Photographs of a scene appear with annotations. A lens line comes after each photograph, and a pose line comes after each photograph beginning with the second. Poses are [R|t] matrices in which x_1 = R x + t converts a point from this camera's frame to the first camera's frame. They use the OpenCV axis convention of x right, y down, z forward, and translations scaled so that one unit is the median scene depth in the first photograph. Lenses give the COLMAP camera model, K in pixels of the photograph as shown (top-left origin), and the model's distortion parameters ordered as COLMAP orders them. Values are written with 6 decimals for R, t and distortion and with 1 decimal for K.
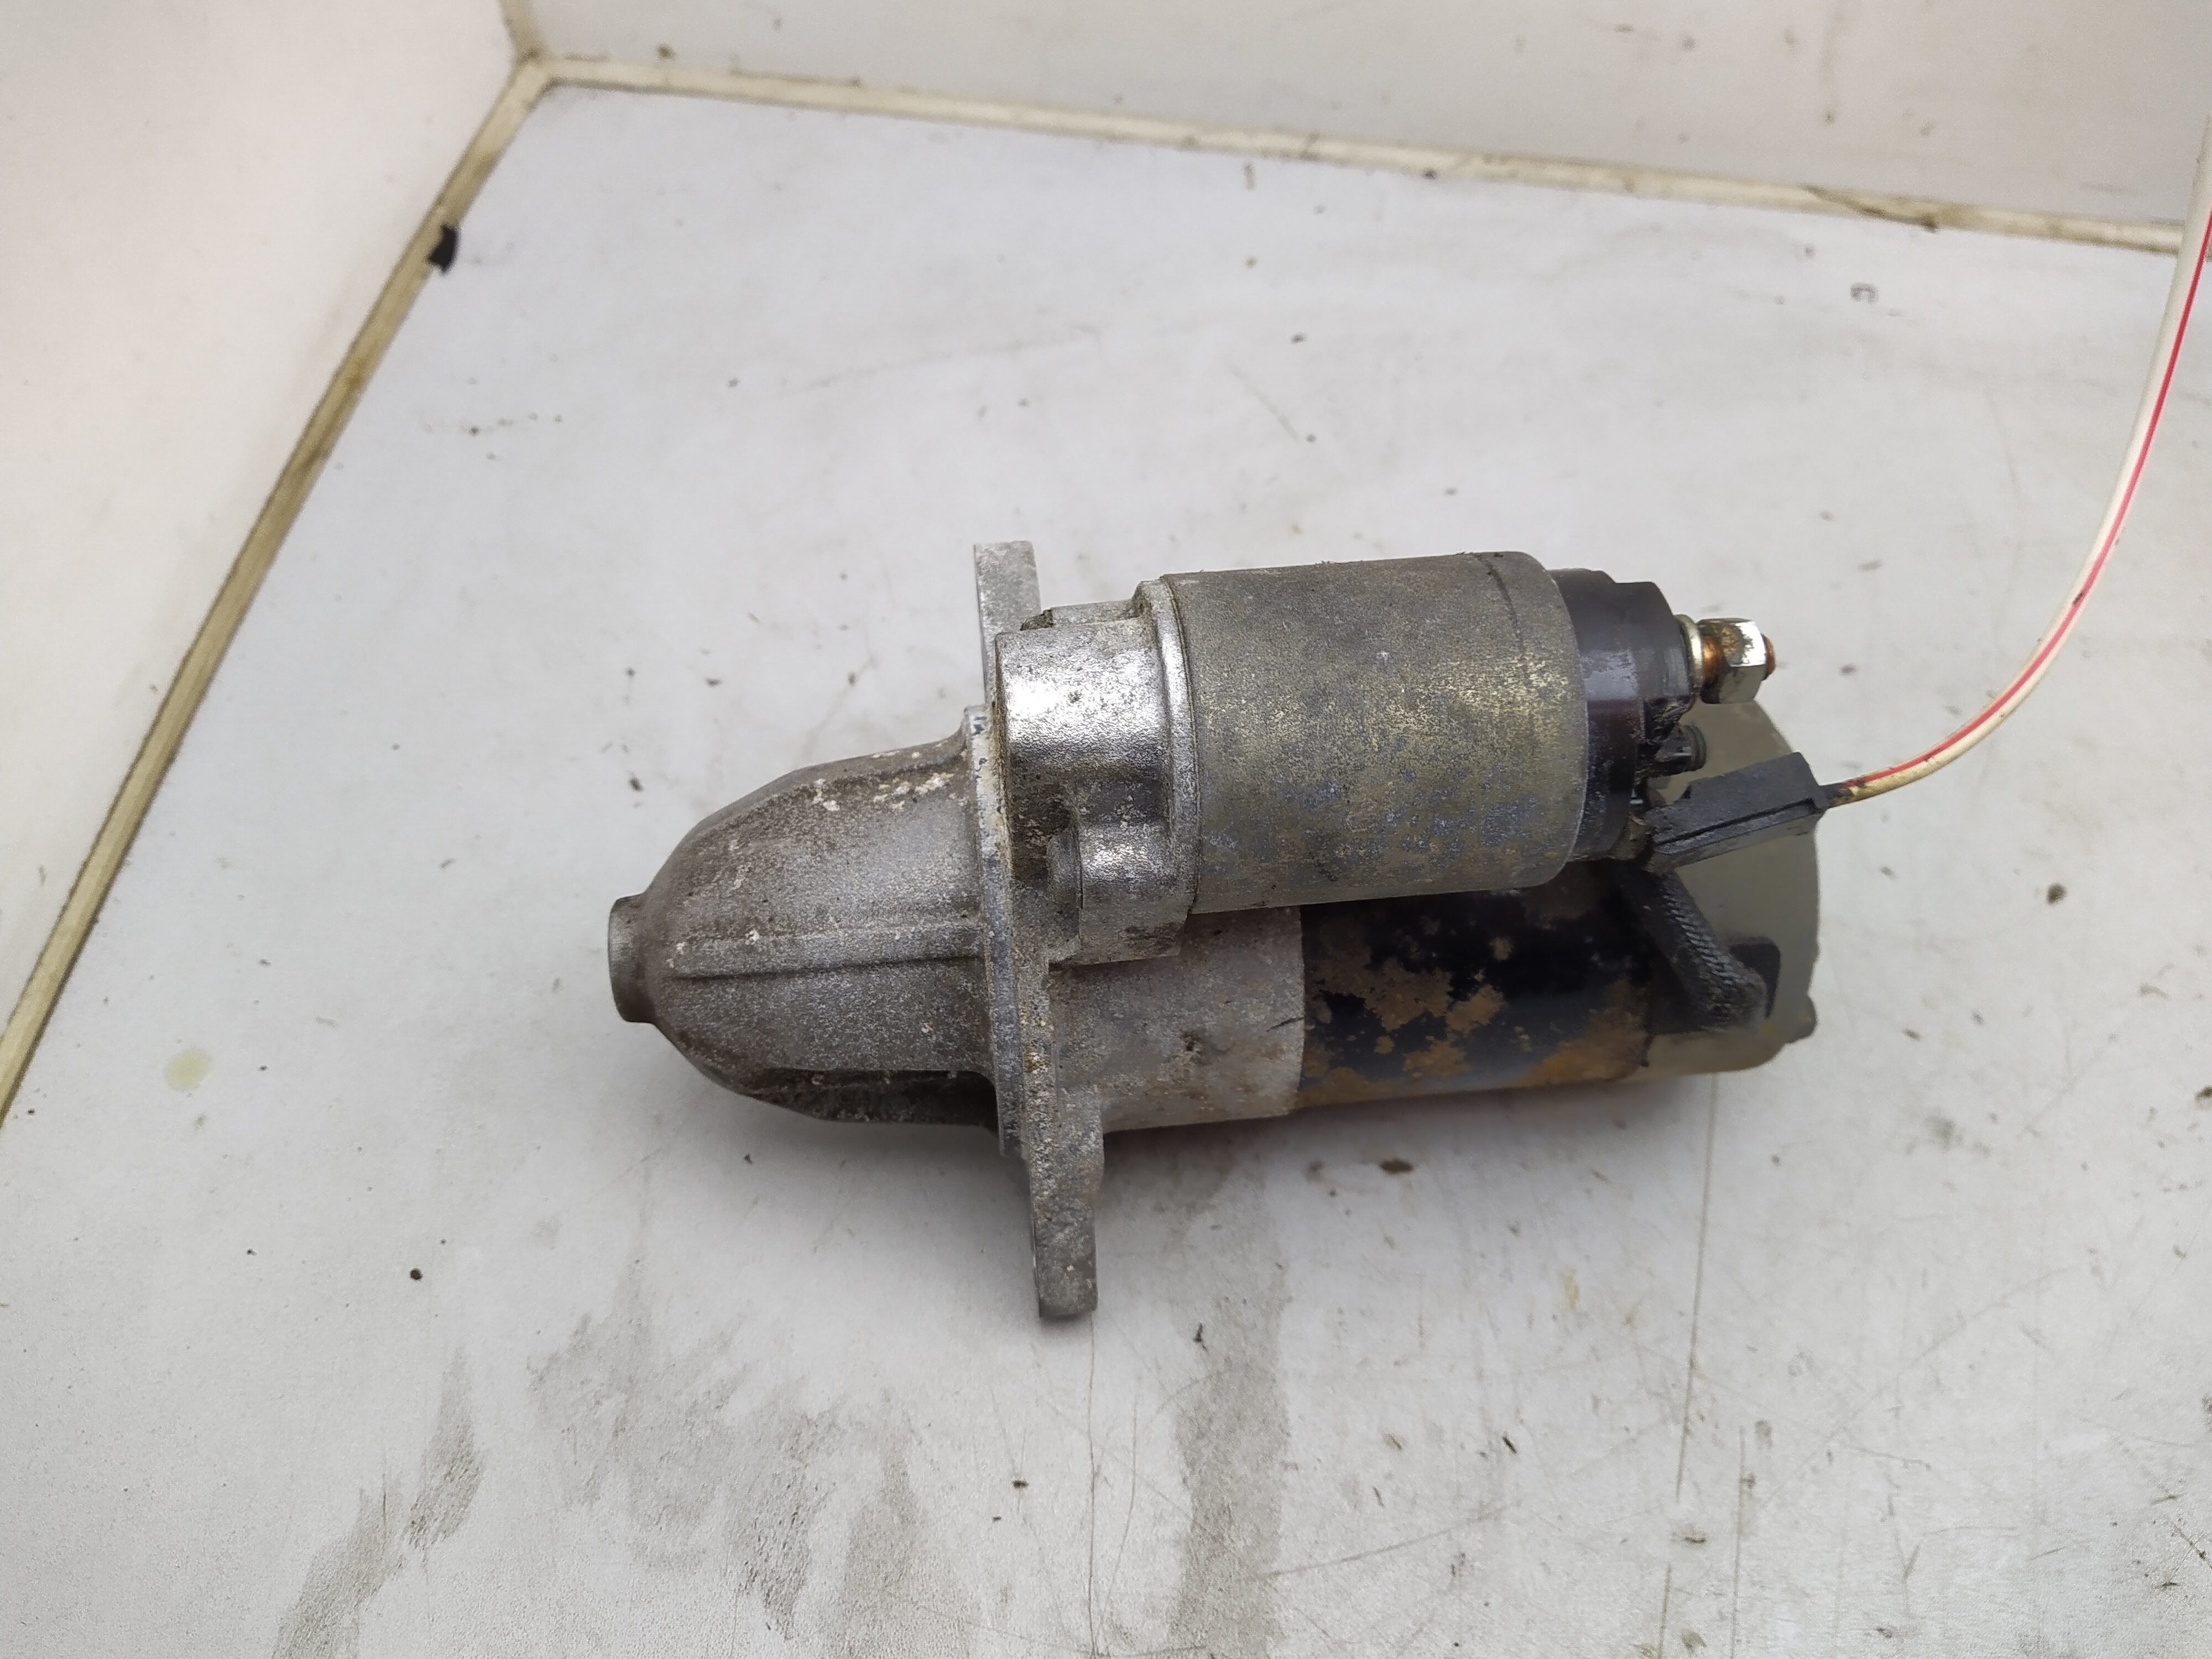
lens RADIAL K [[1633.8, 0, 1136.9], [0, 1633.8, 824.4], [0, 0, 1]] dist [0.065420, -0.111638]
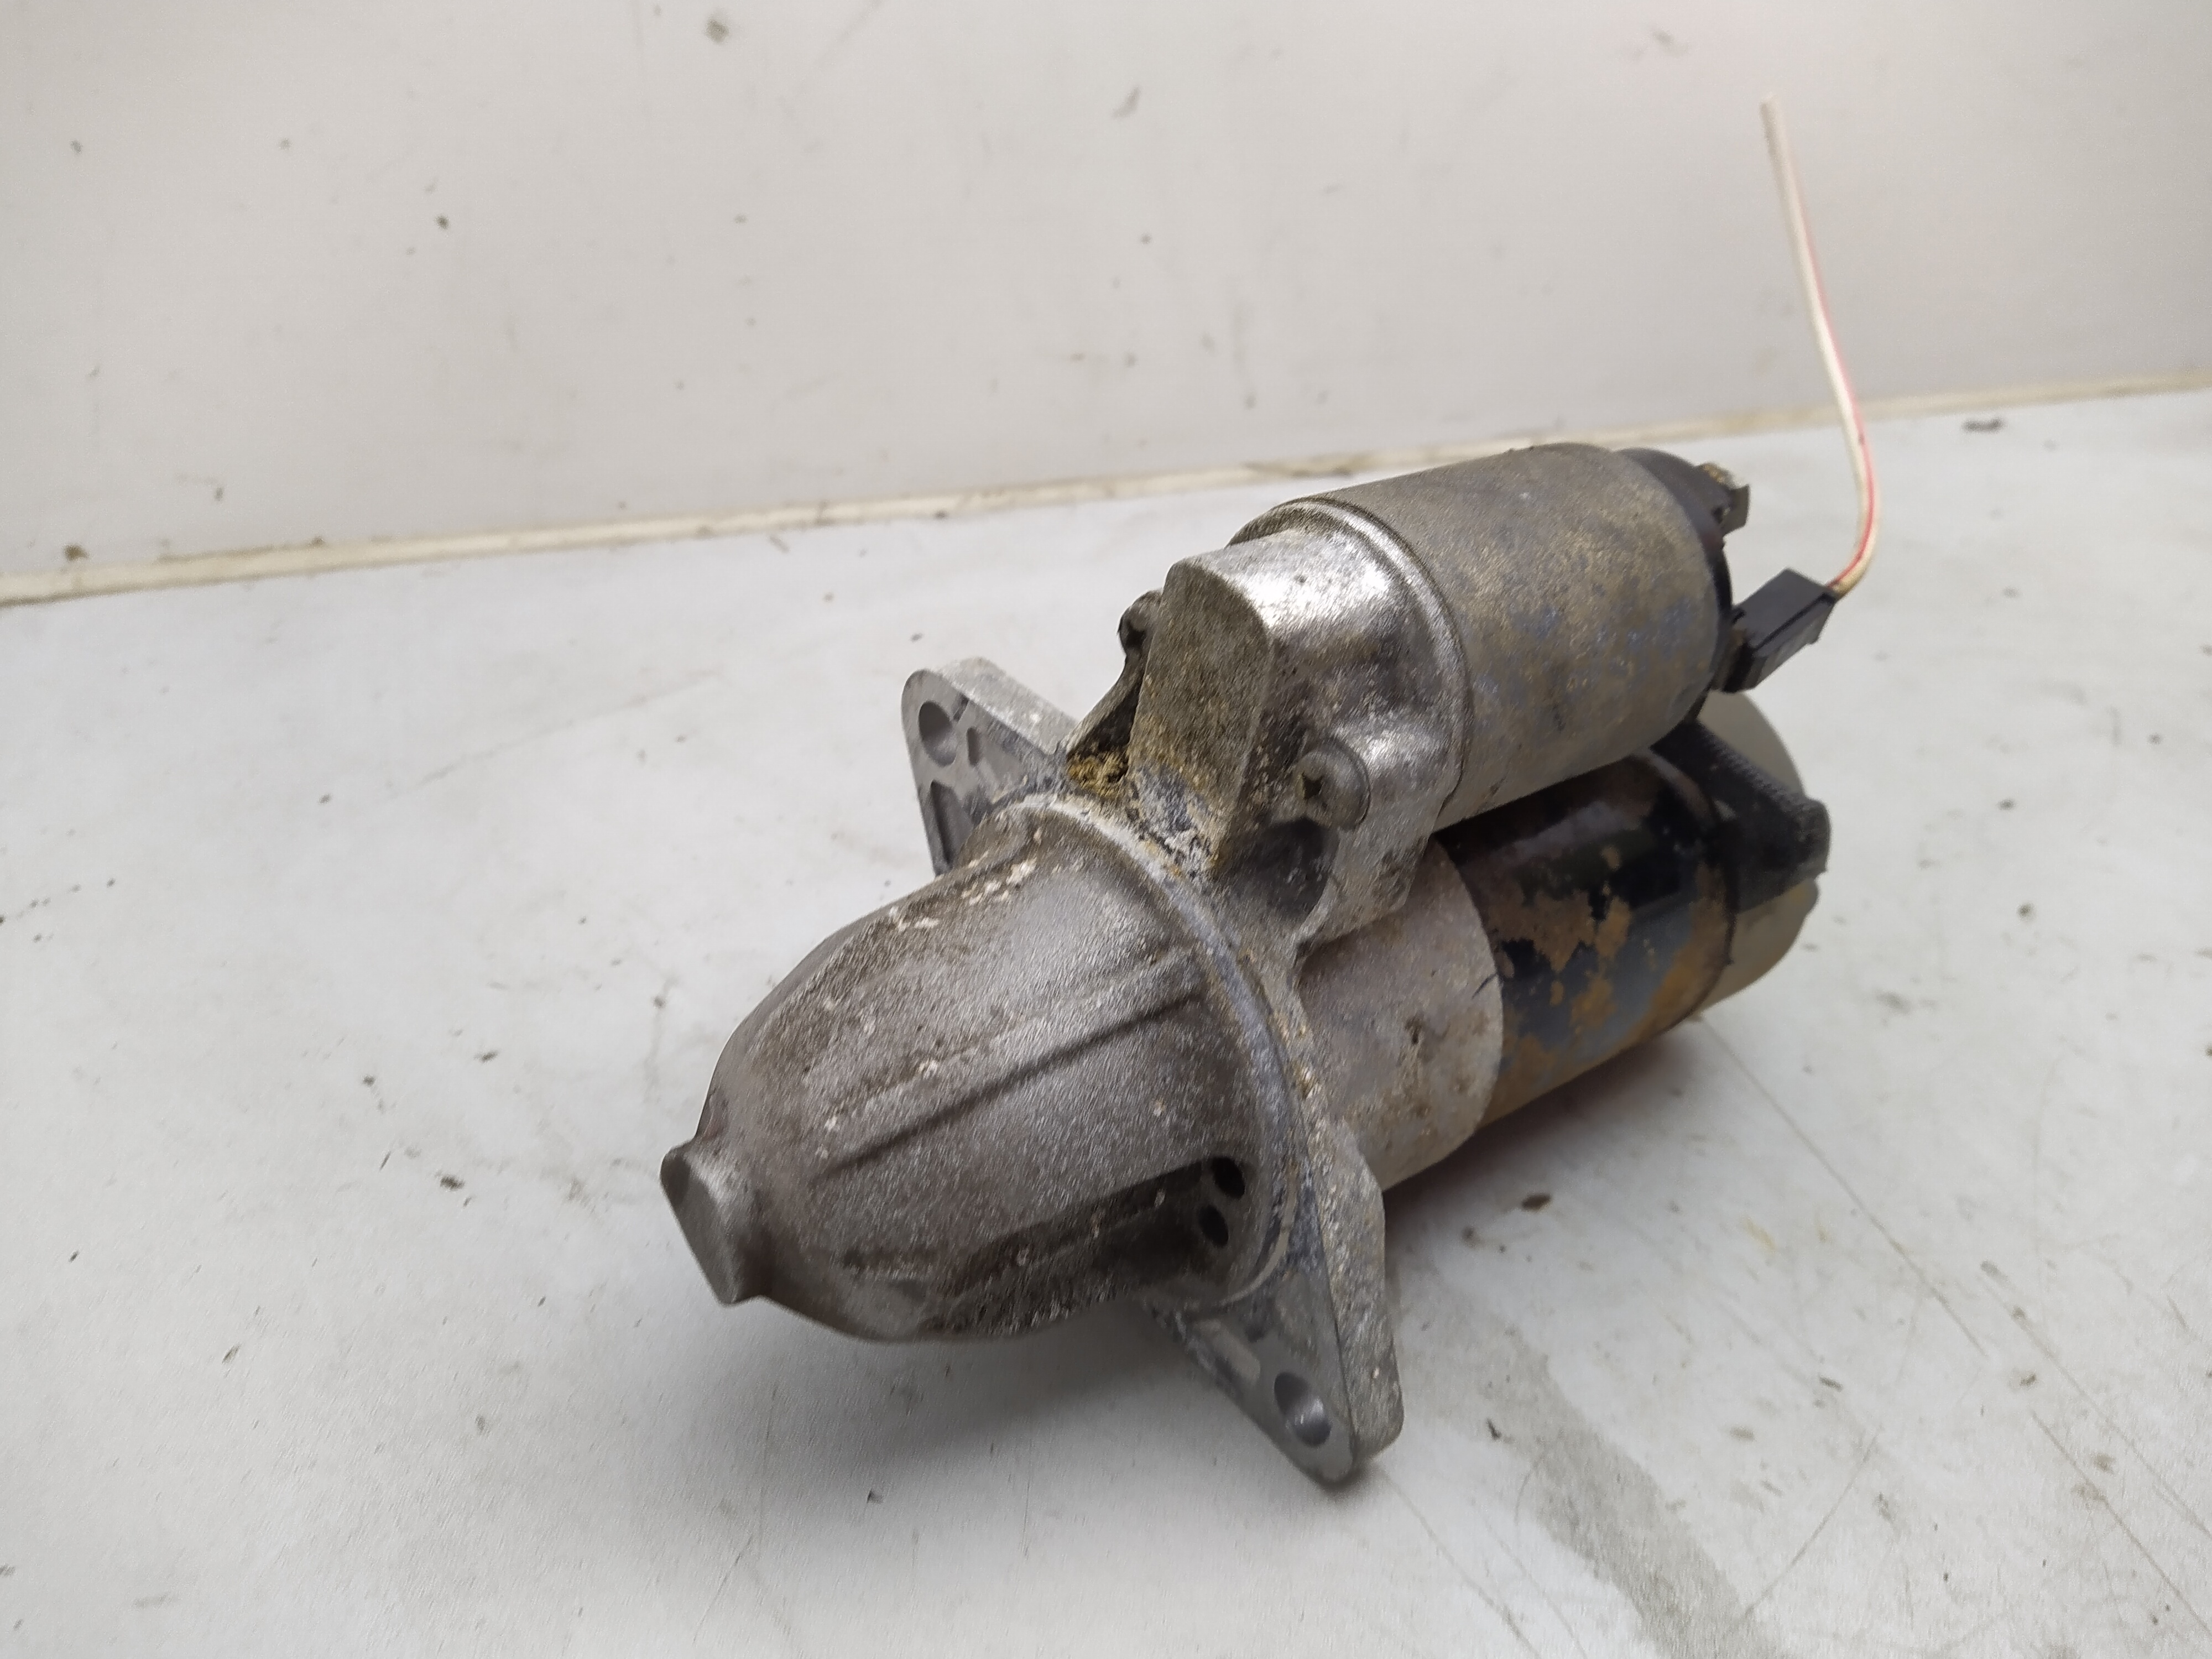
lens RADIAL K [[1633.8, 0, 1137.8], [0, 1633.8, 813.7], [0, 0, 1]] dist [0.065420, -0.111638]
pose [[0.857549, -0.240192, 0.454882, -0.432963], [0.386386, 0.884533, -0.261358, 0.186369], [-0.339582, 0.399887, 0.851337, 0.226713]]
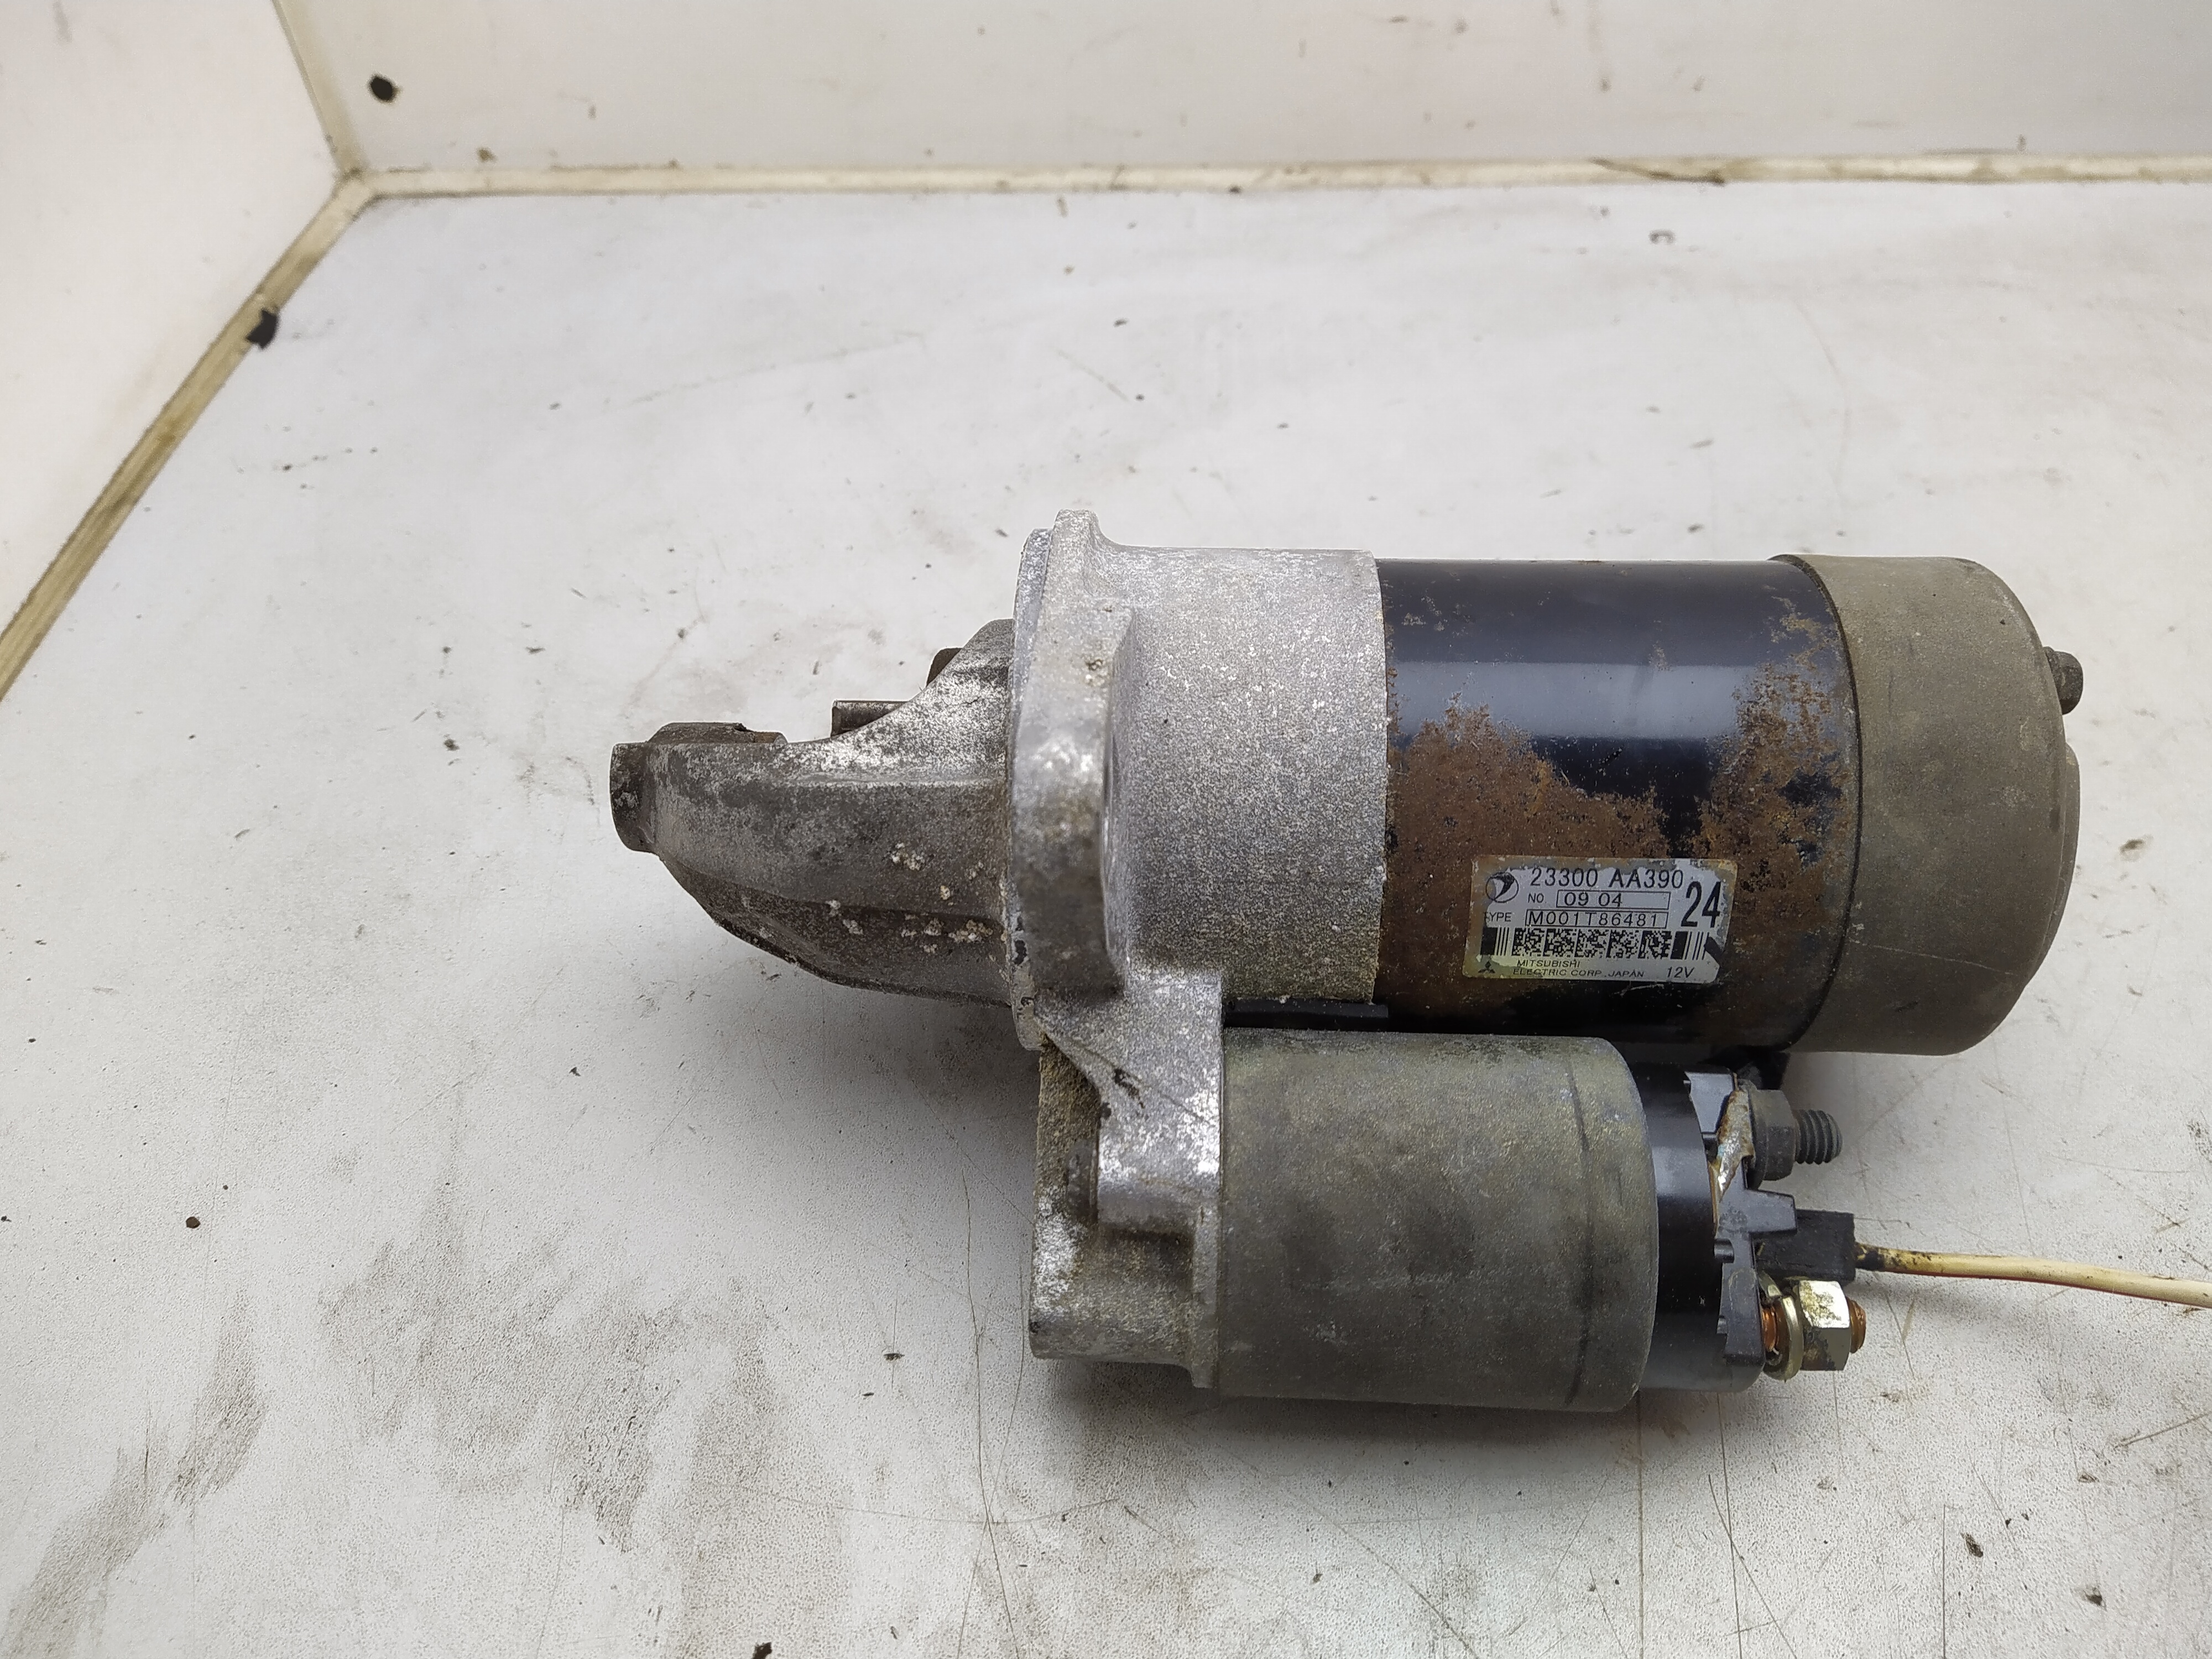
lens RADIAL K [[1633.8, 0, 1121.1], [0, 1633.8, 811.2], [0, 0, 1]] dist [0.065420, -0.111638]
pose [[0.993911, -0.101282, 0.043386, 0.039332], [0.107105, 0.980515, -0.164677, 0.266373], [-0.025862, 0.168321, 0.985393, 0.089288]]
